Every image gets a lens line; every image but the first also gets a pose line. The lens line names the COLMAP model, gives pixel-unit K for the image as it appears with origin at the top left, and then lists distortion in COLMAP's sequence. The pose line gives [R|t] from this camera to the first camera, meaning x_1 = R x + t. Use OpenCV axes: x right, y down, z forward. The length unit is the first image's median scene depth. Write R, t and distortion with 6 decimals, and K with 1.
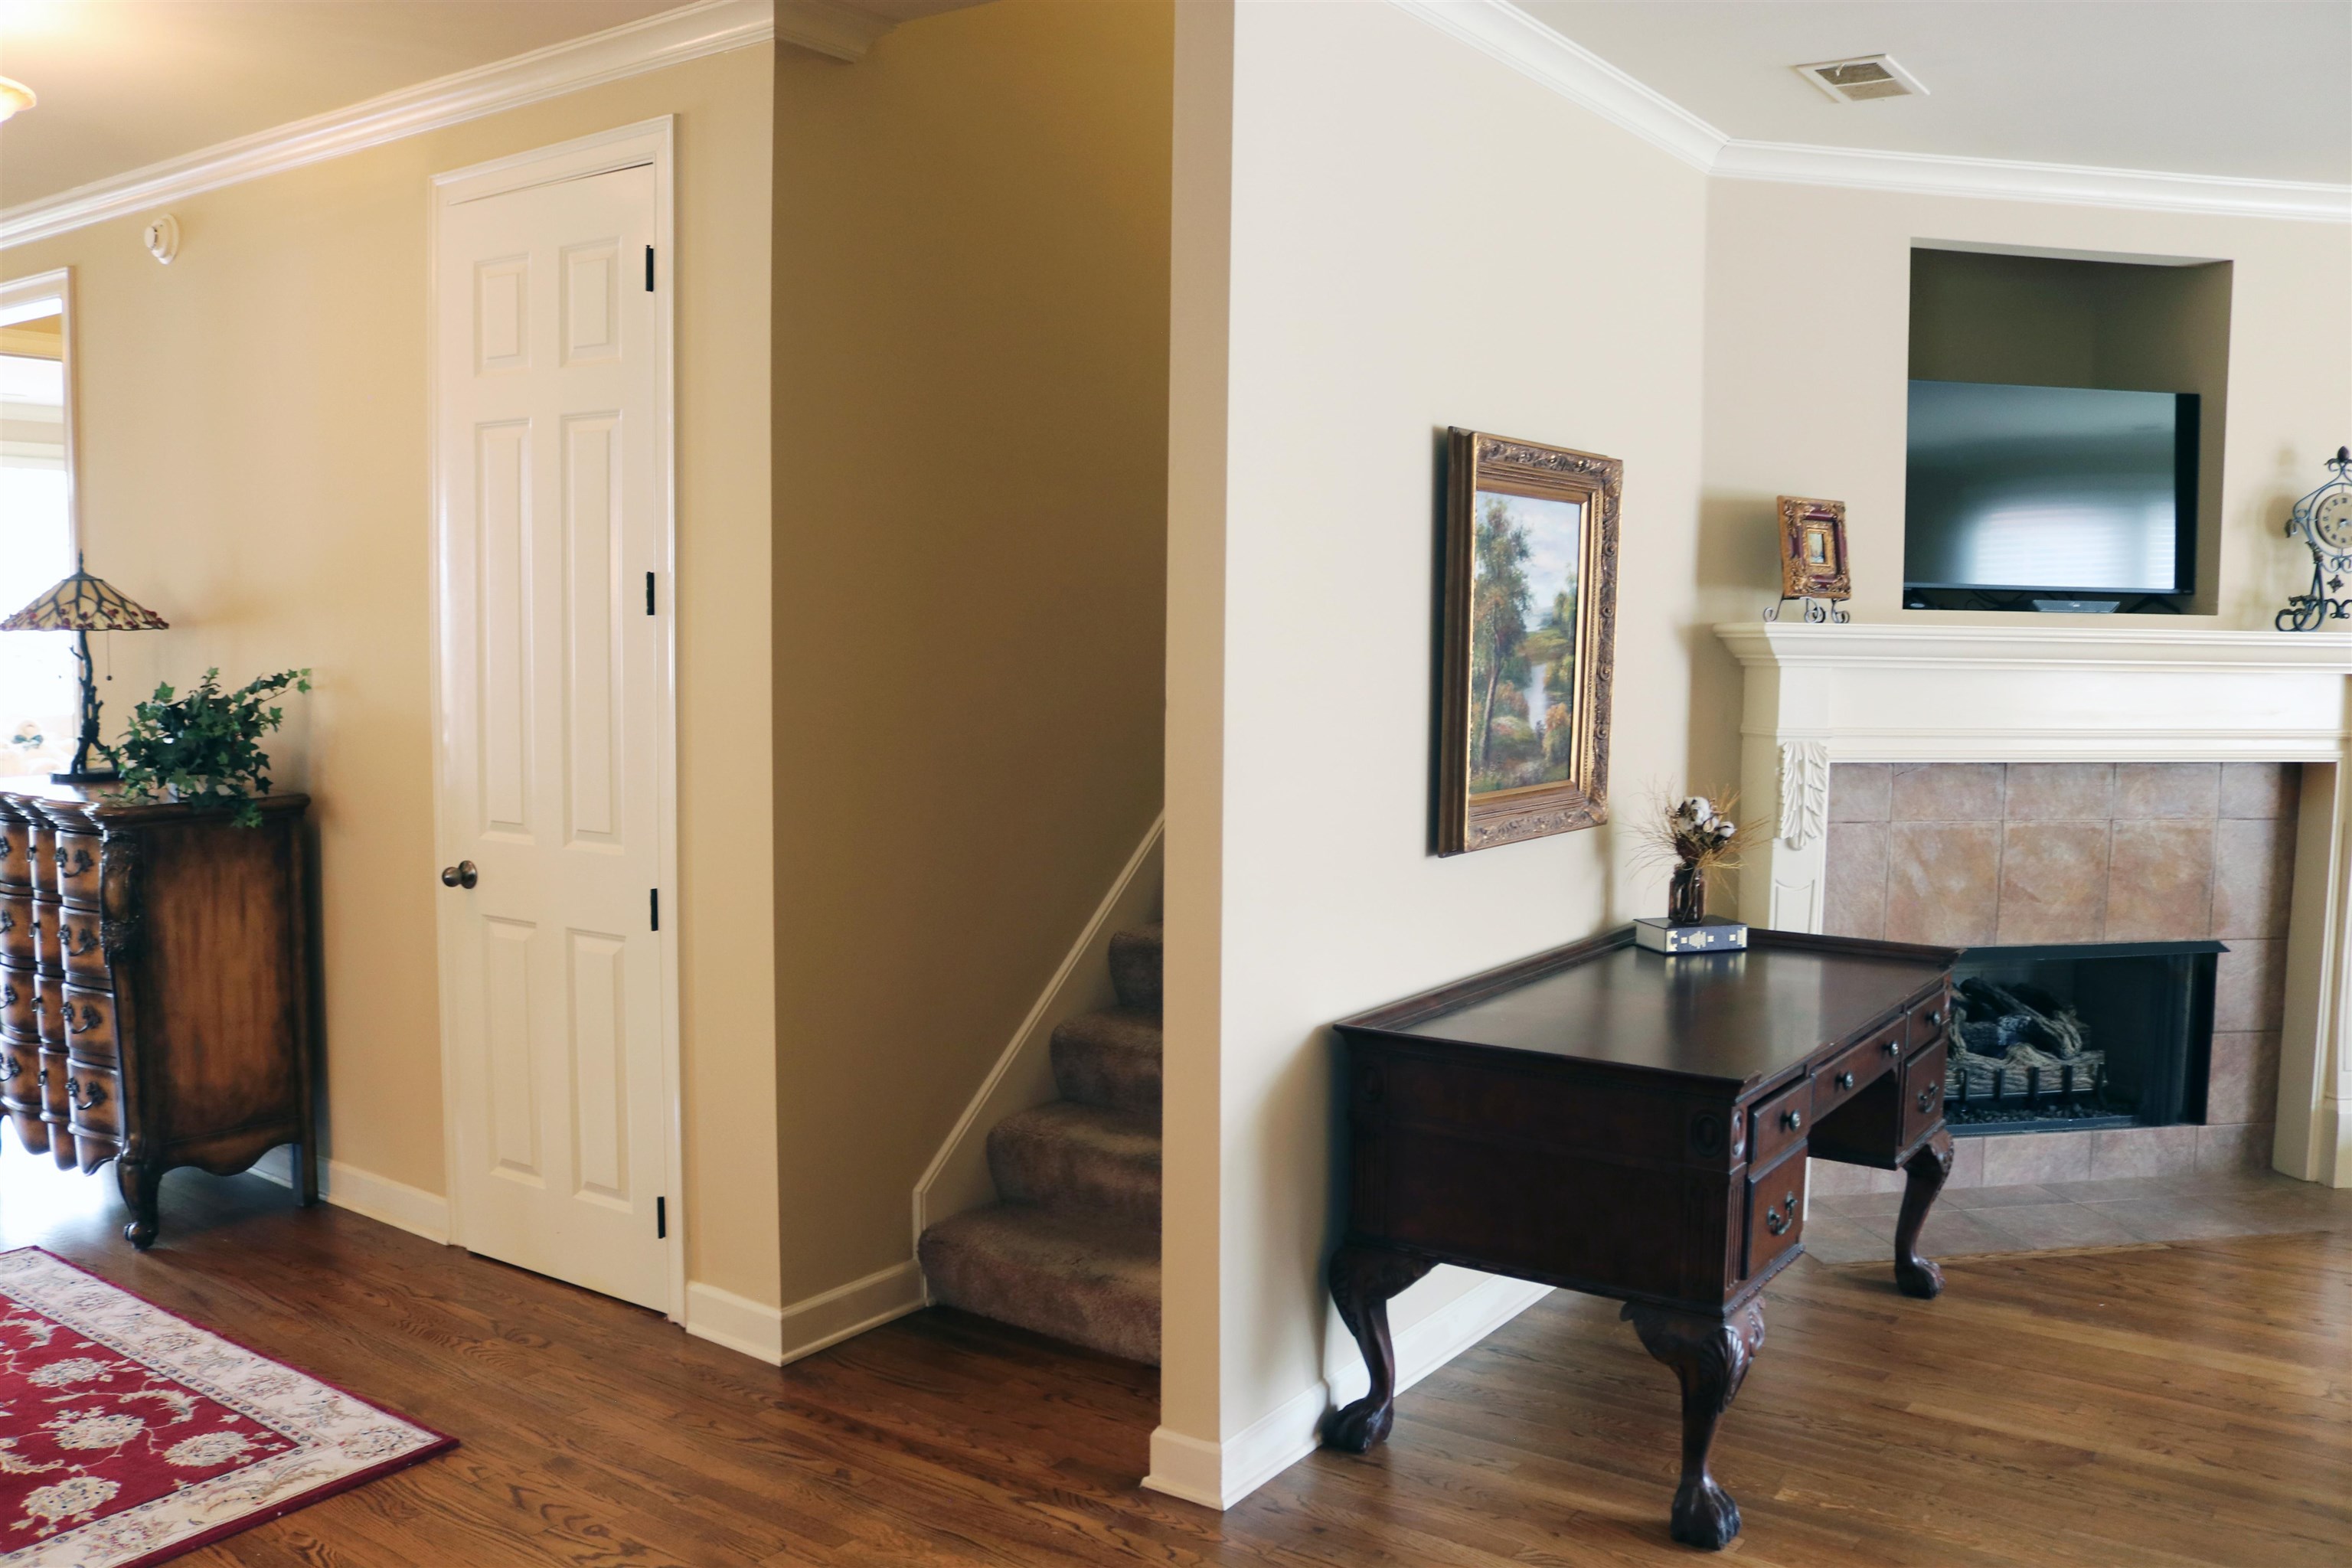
lens RADIAL K [[1915.5, 0, 1142.1], [0, 1915.5, 790.7], [0, 0, 1]] dist [-0.155462, 0.121339]
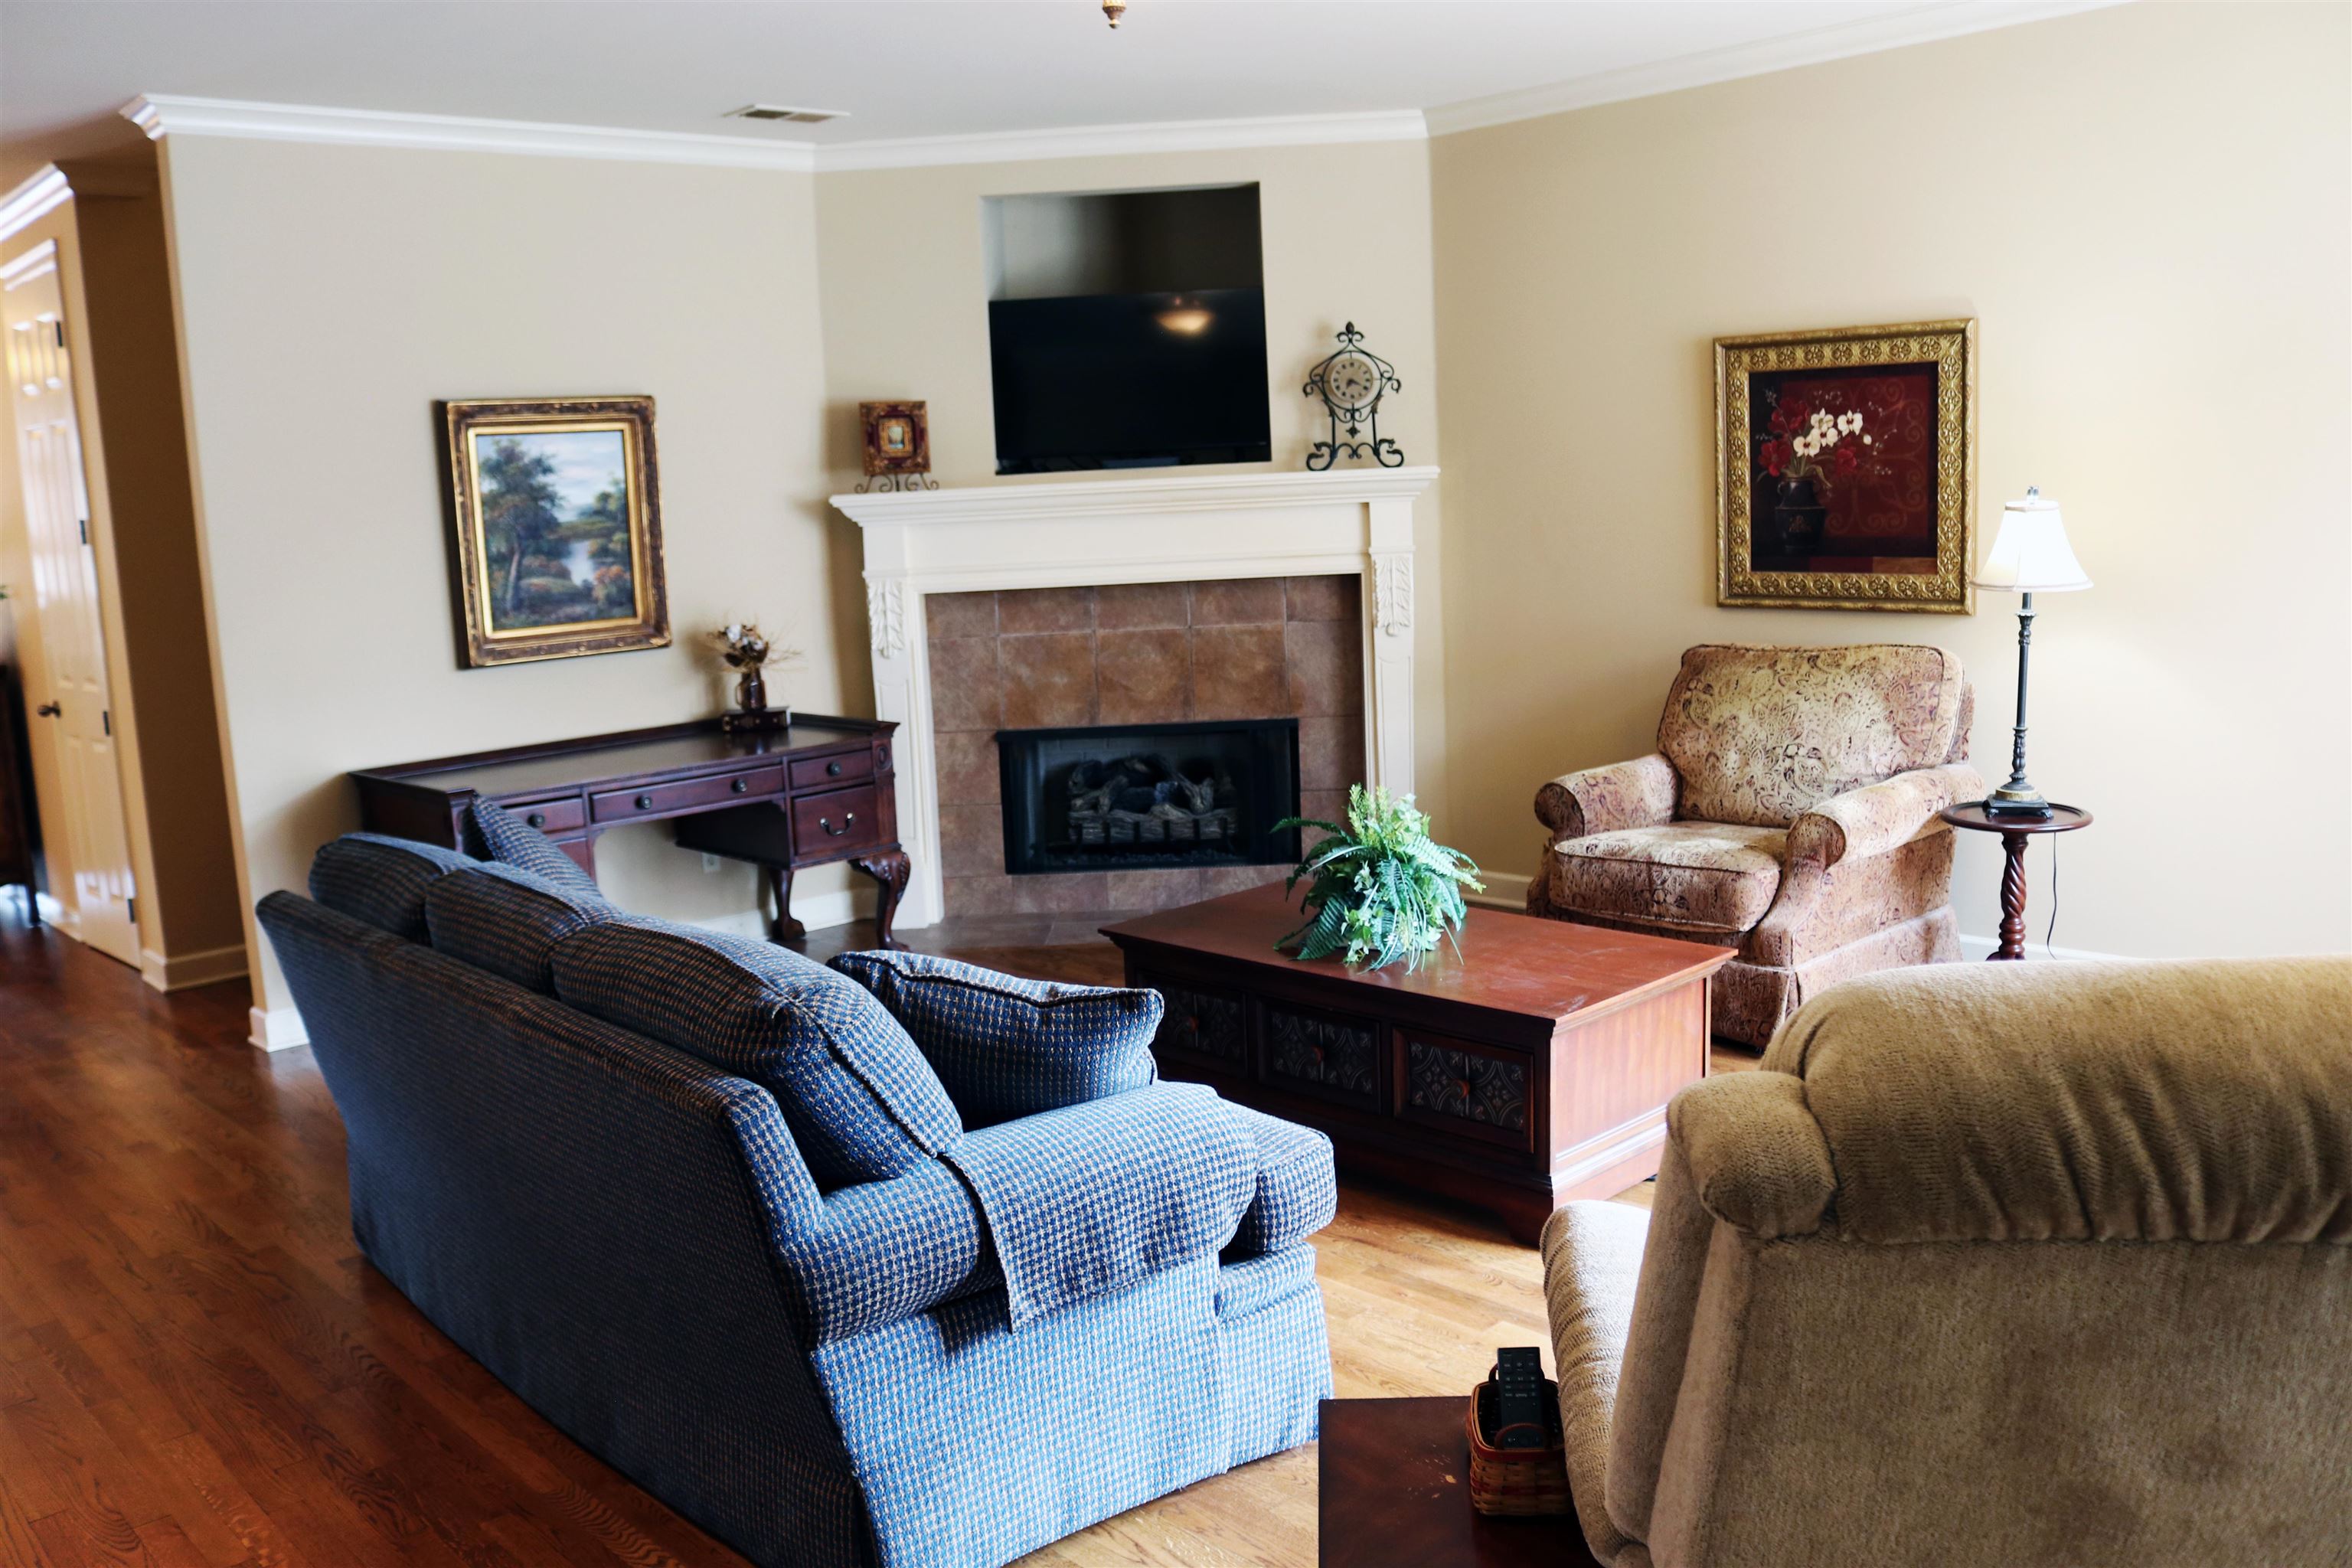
lens RADIAL K [[1915.5, 0, 1142.1], [0, 1915.5, 790.7], [0, 0, 1]] dist [-0.155462, 0.121339]
pose [[0.978555, -0.024249, -0.204553, 0.773019], [0.039583, 0.996676, 0.071205, 0.034354], [0.202146, -0.077775, 0.976262, -0.321369]]
